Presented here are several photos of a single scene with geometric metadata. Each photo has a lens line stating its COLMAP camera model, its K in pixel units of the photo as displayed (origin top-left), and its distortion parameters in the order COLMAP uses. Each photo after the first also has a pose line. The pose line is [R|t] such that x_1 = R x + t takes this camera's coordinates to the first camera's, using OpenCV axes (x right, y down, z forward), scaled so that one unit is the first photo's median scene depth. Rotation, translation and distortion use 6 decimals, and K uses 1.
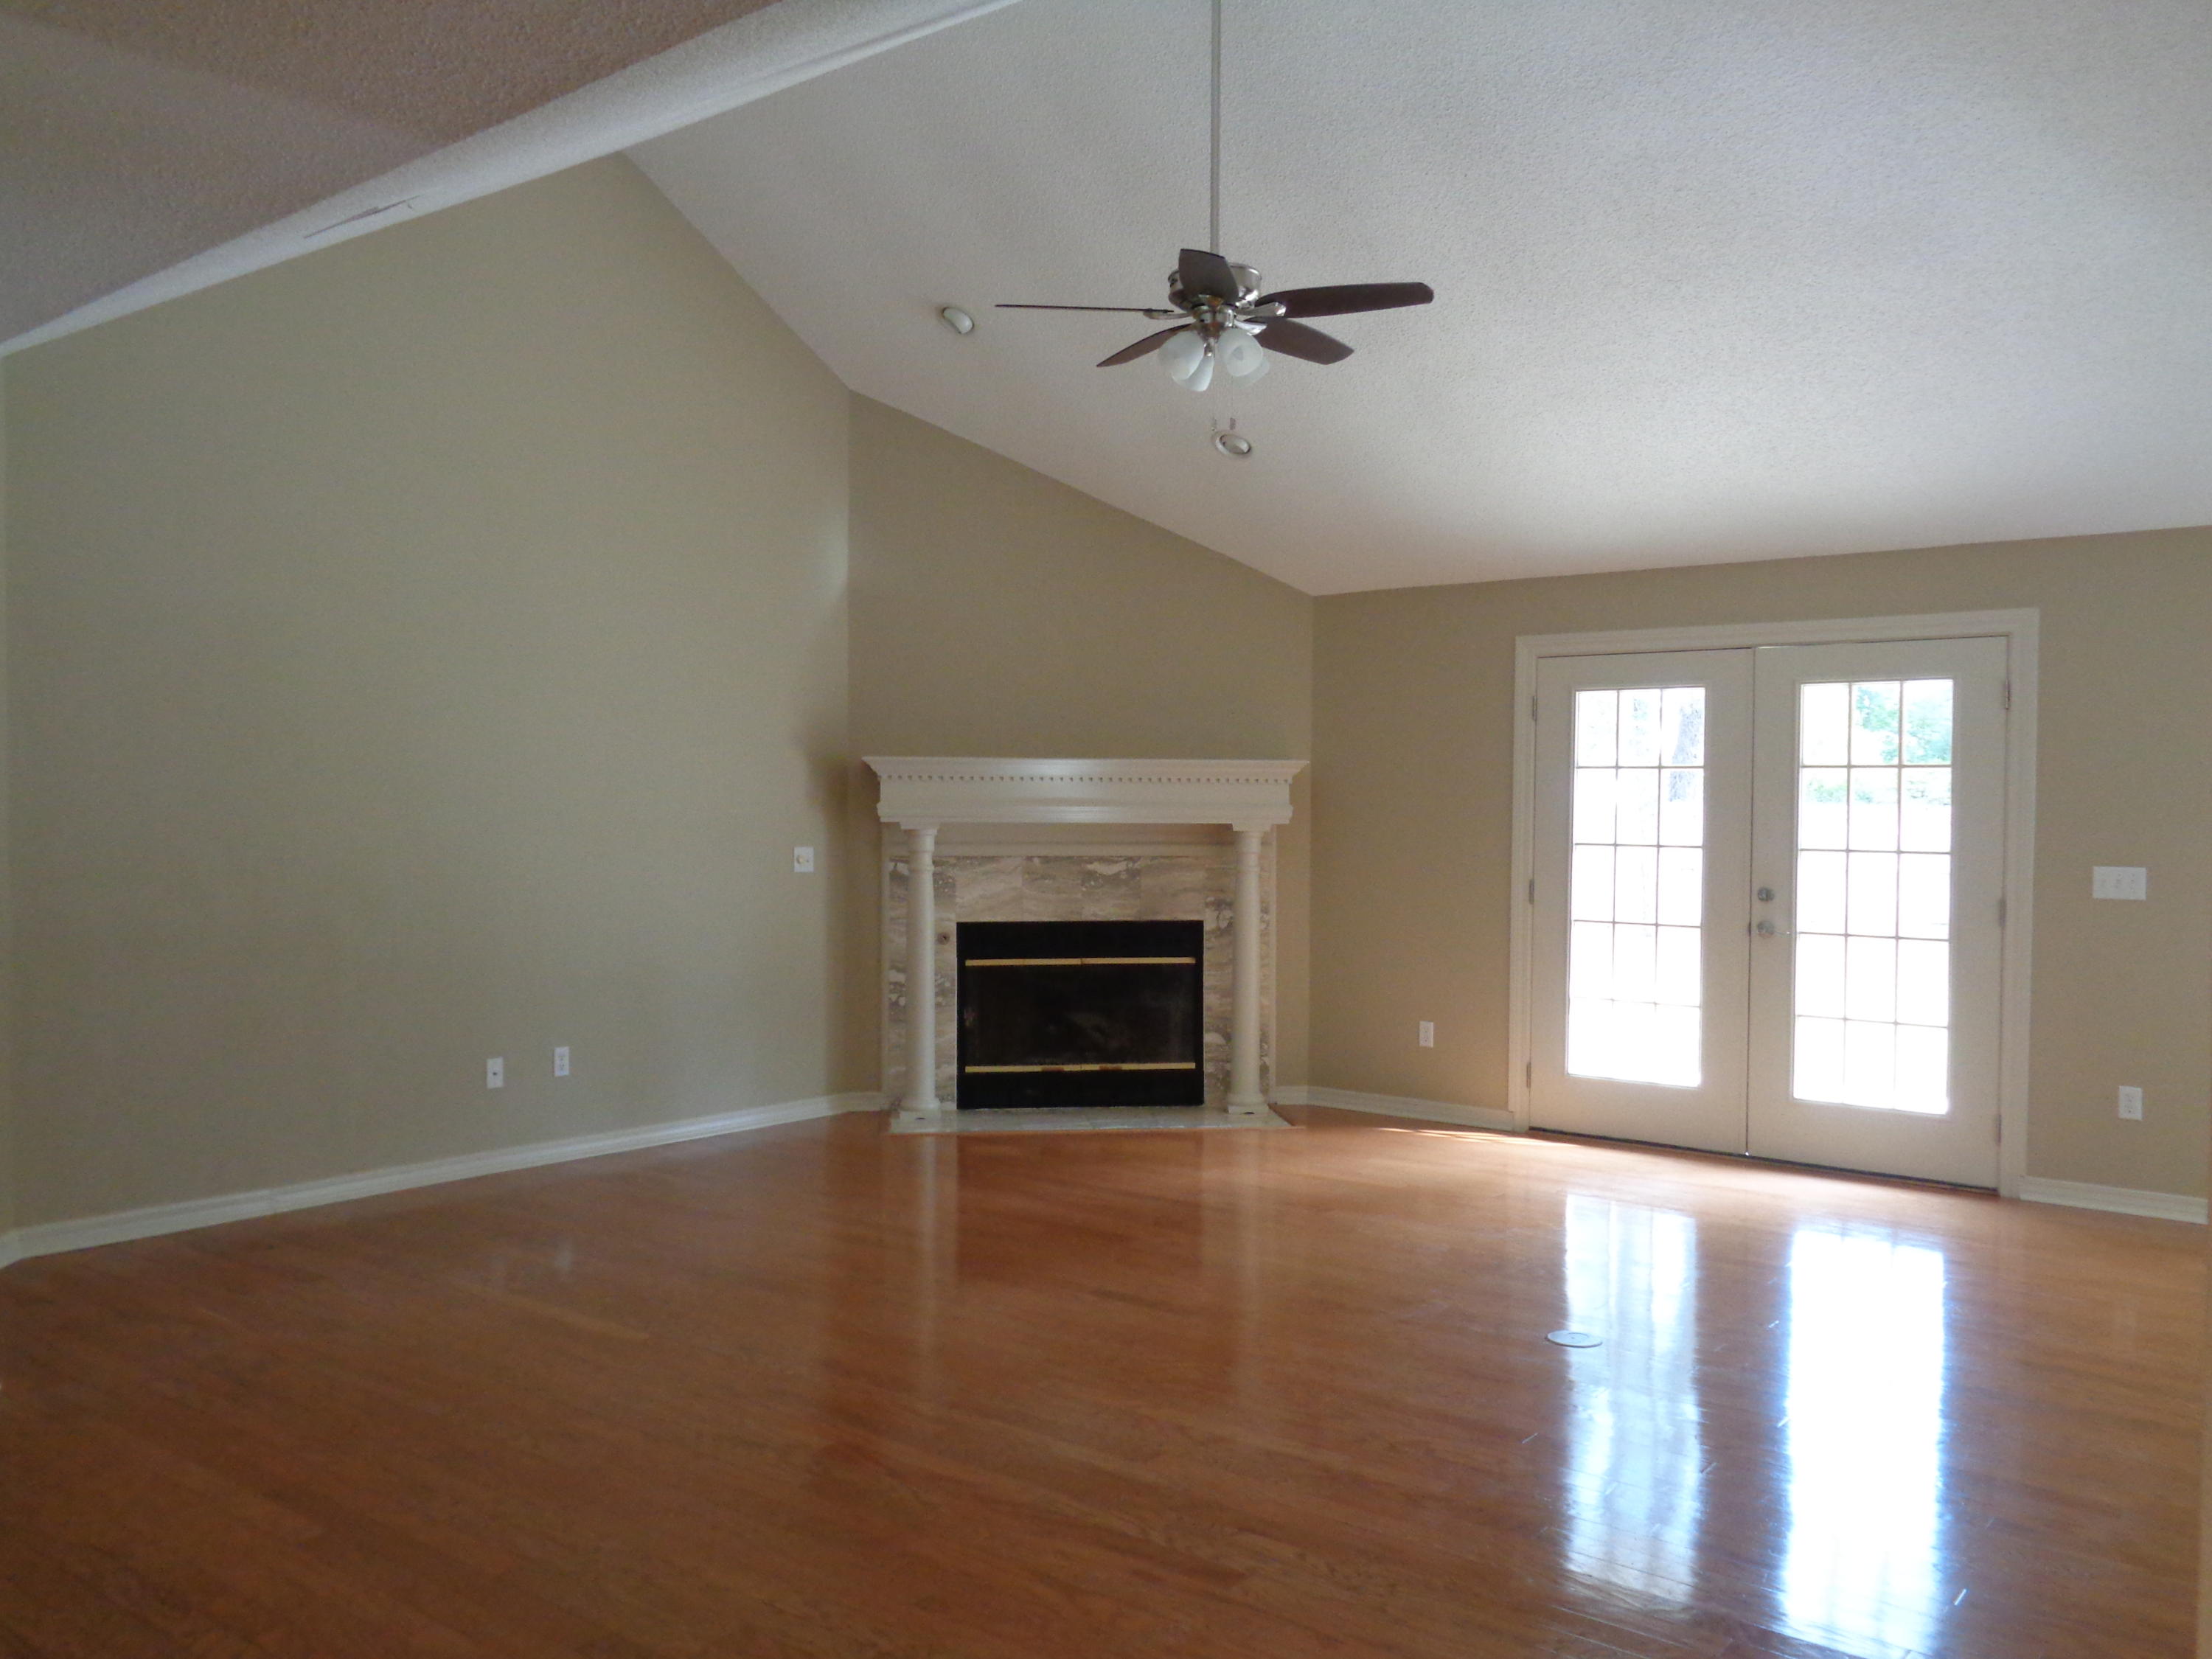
lens RADIAL K [[1750.5, 0, 1110.7], [0, 1750.5, 829.7], [0, 0, 1]] dist [0.005273, -0.004329]
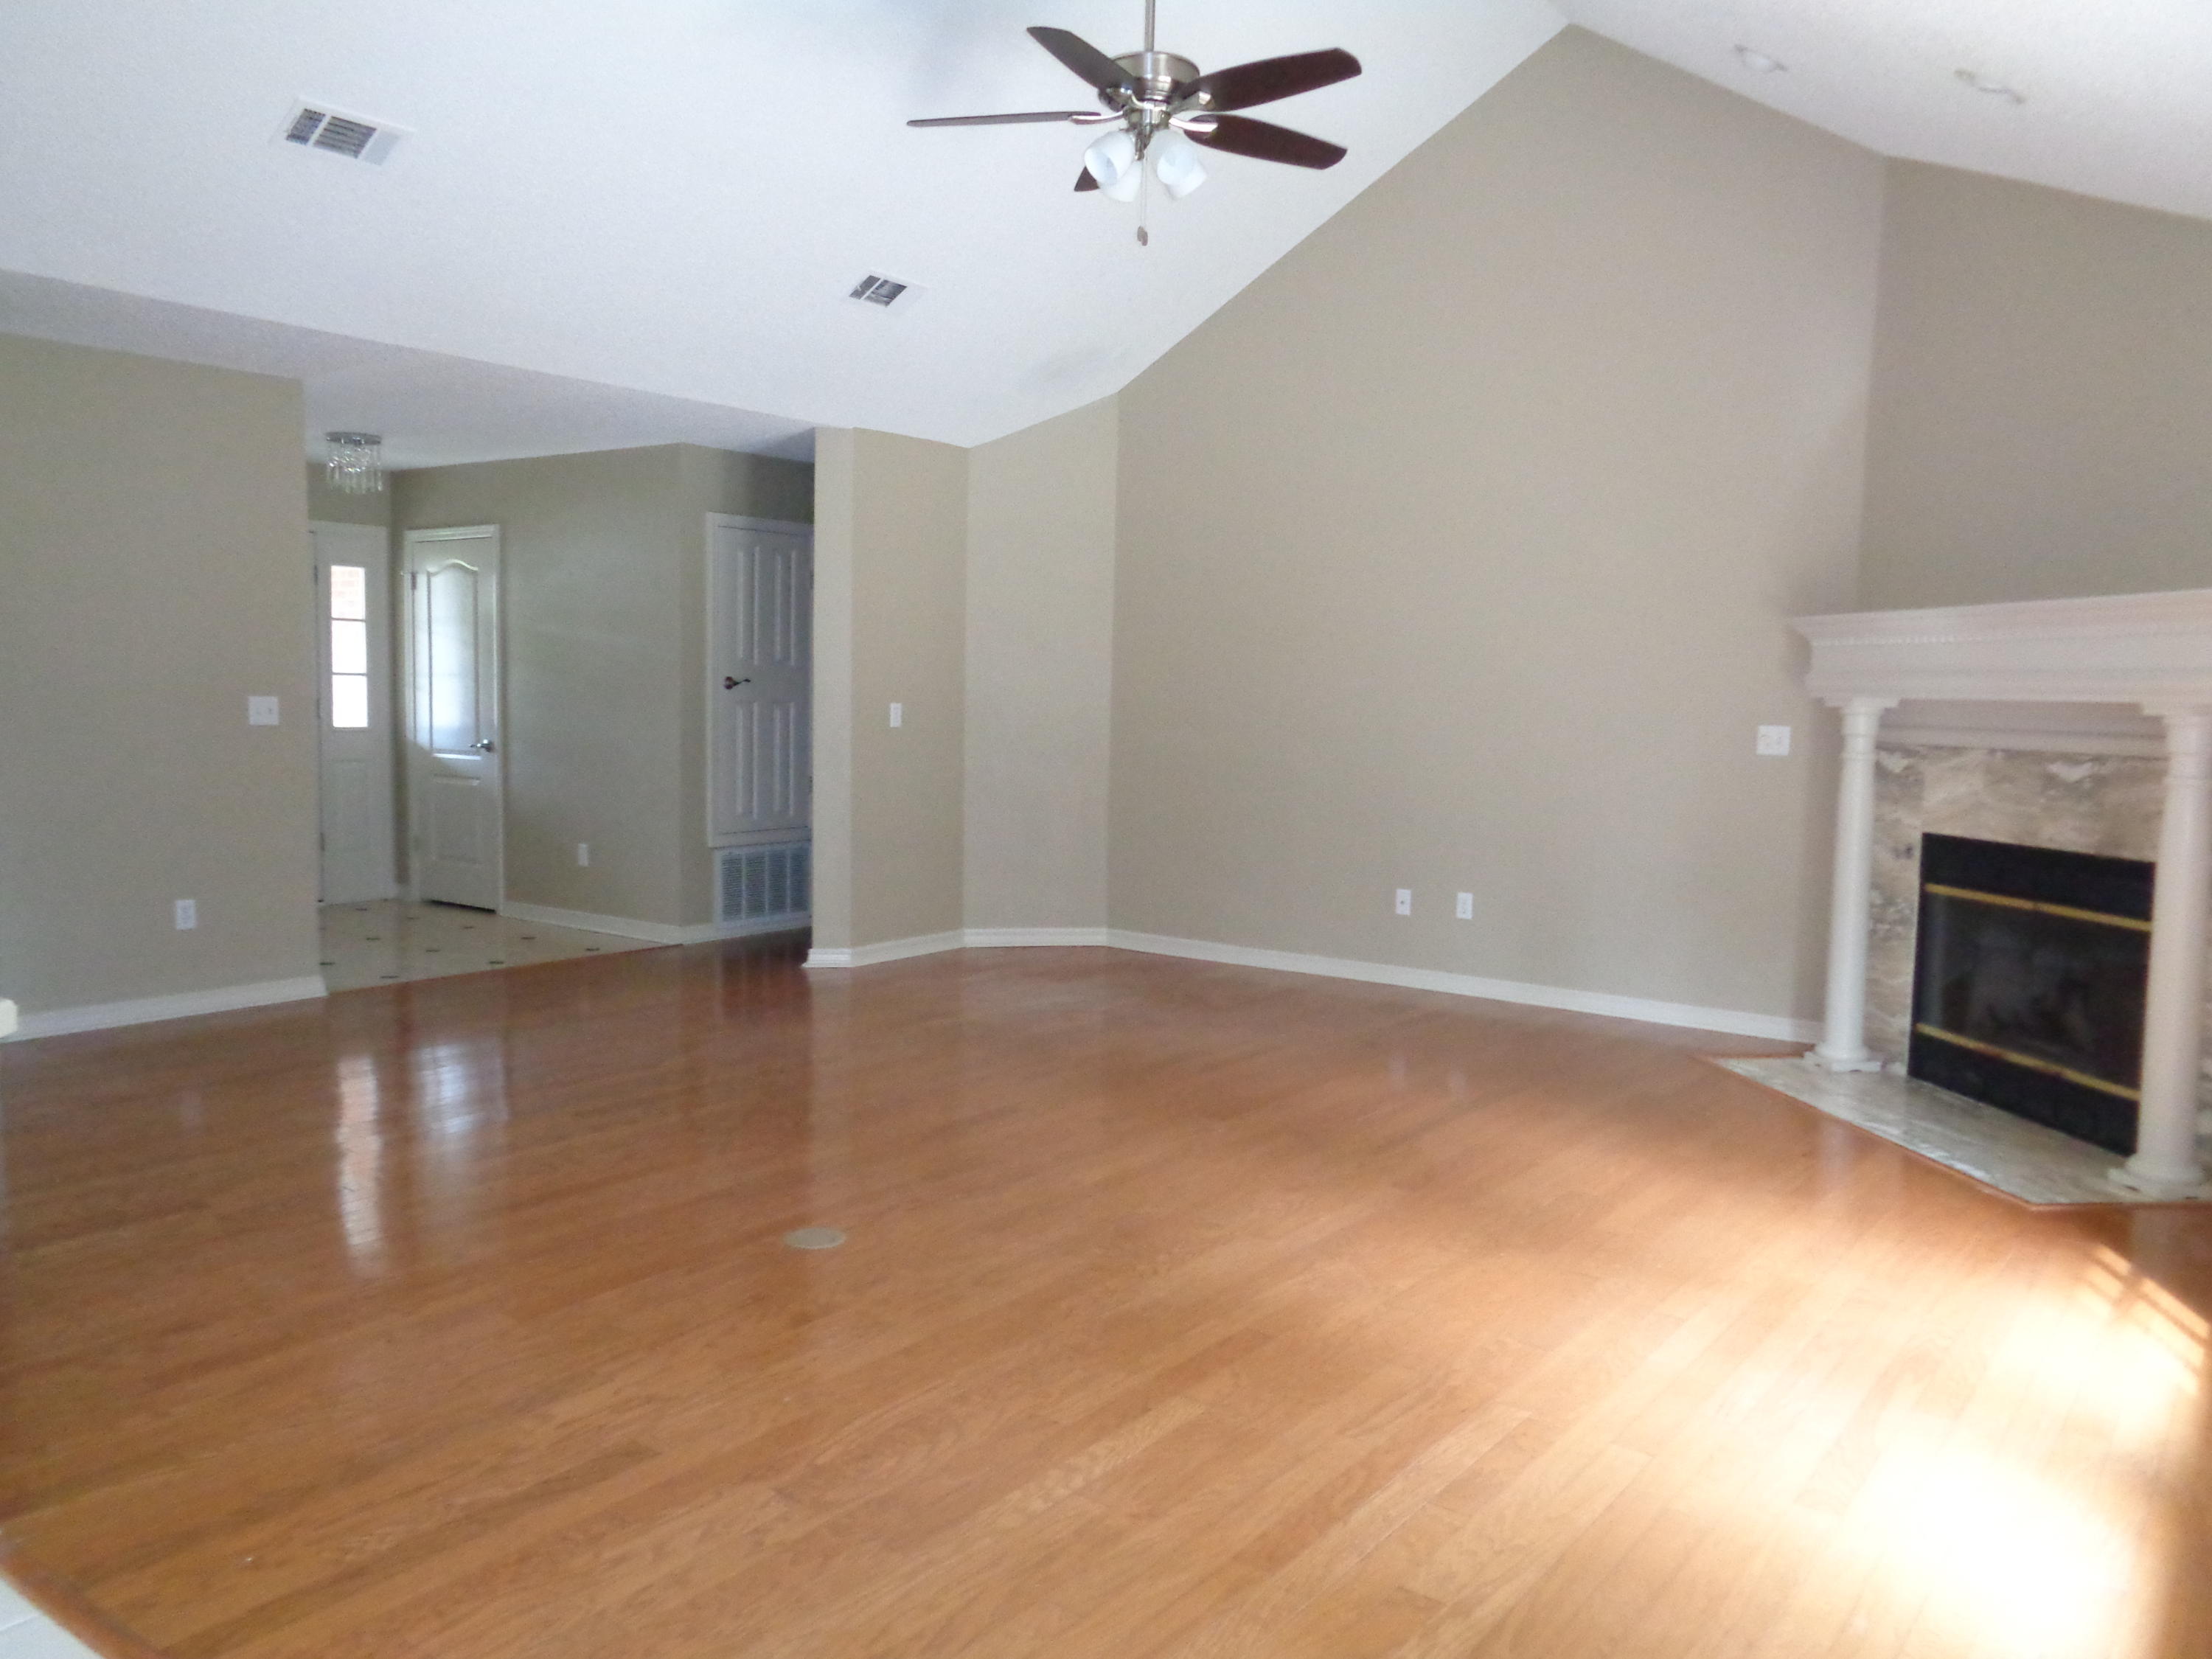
lens RADIAL K [[1735.3, 0, 1042.0], [0, 1735.3, 833.8], [0, 0, 1]] dist [0.003566, 0.001819]
pose [[-0.019286, 0.080340, -0.996581, 0.764272], [-0.030493, 0.996255, 0.080904, 0.004950], [0.999349, 0.031949, -0.016764, 0.722453]]
